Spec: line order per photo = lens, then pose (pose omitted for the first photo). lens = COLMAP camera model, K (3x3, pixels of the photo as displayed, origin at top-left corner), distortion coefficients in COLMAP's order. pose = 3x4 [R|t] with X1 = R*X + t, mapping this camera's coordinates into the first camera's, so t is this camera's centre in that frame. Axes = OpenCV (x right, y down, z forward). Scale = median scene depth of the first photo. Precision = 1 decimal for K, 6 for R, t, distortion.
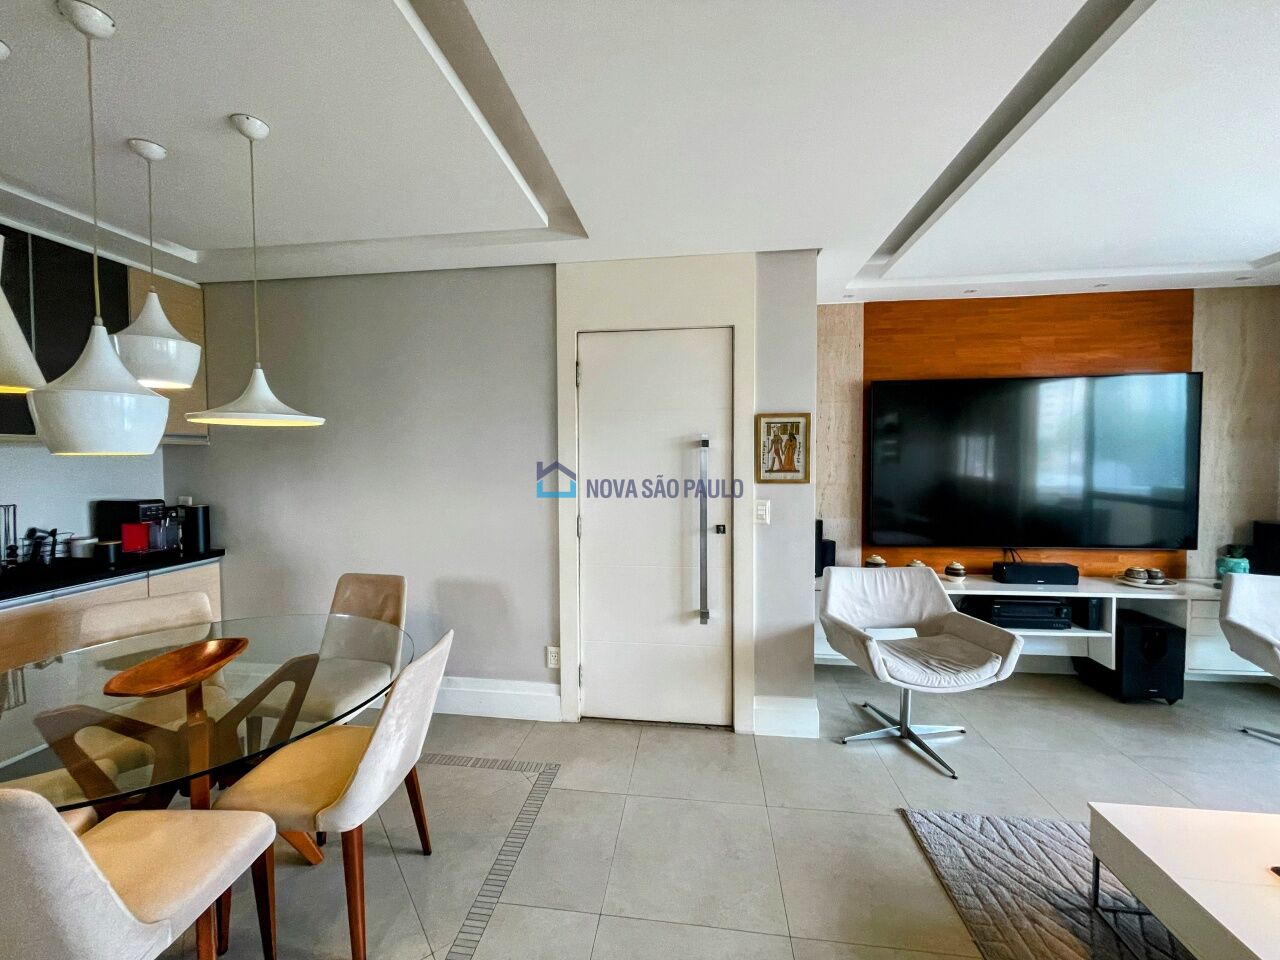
lens RADIAL K [[513.6, 0, 640.0], [0, 513.6, 480.0], [0, 0, 1]] dist [0.000553, 0.000231]
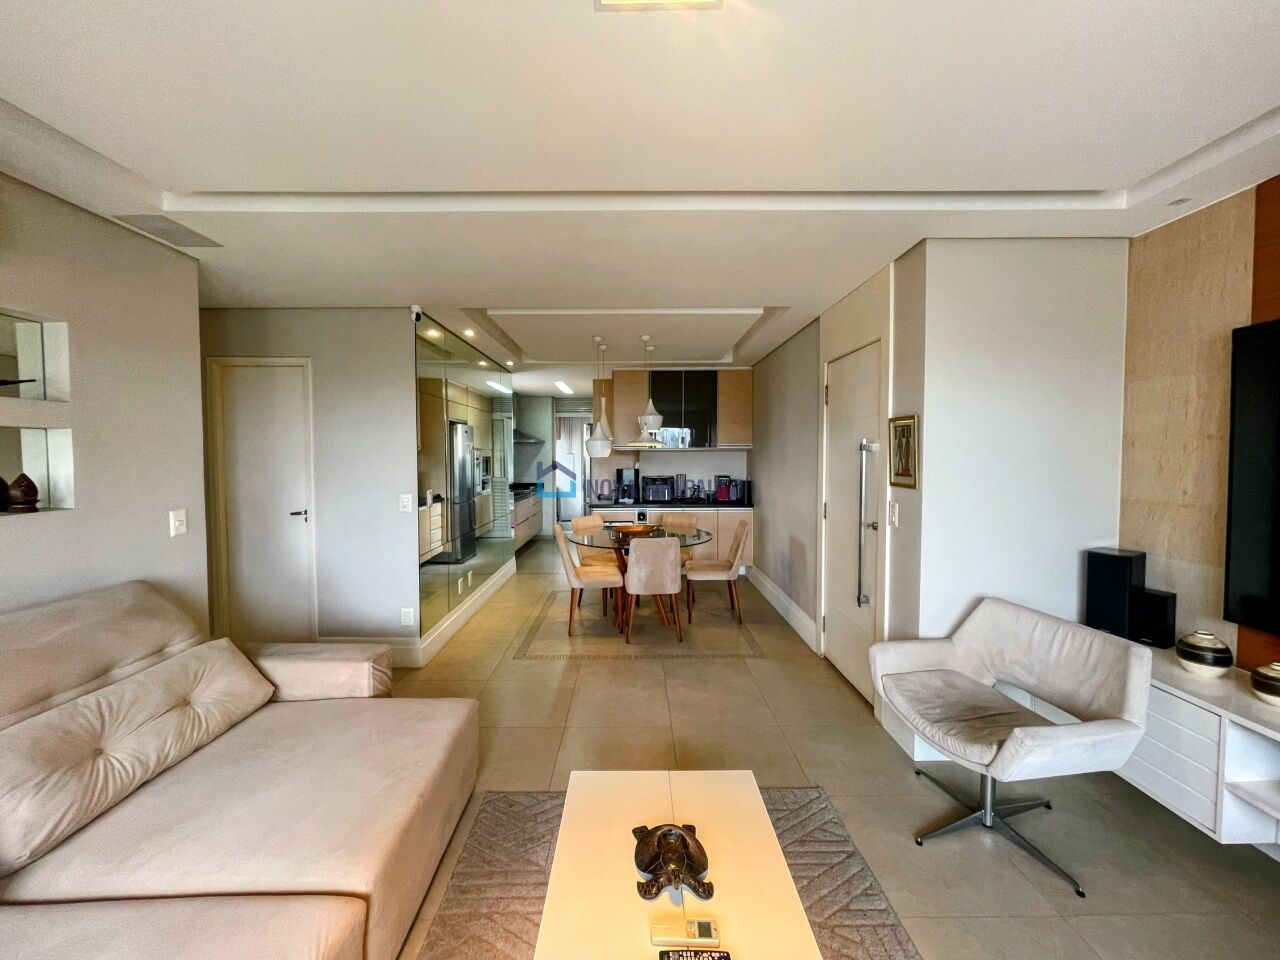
lens RADIAL K [[513.6, 0, 640.0], [0, 513.6, 480.0], [0, 0, 1]] dist [0.000553, 0.000231]
pose [[0.150026, 0.053212, -0.987249, 1.064705], [-0.040965, 0.998028, 0.047568, -0.029726], [0.987833, 0.033306, 0.151909, 0.311170]]
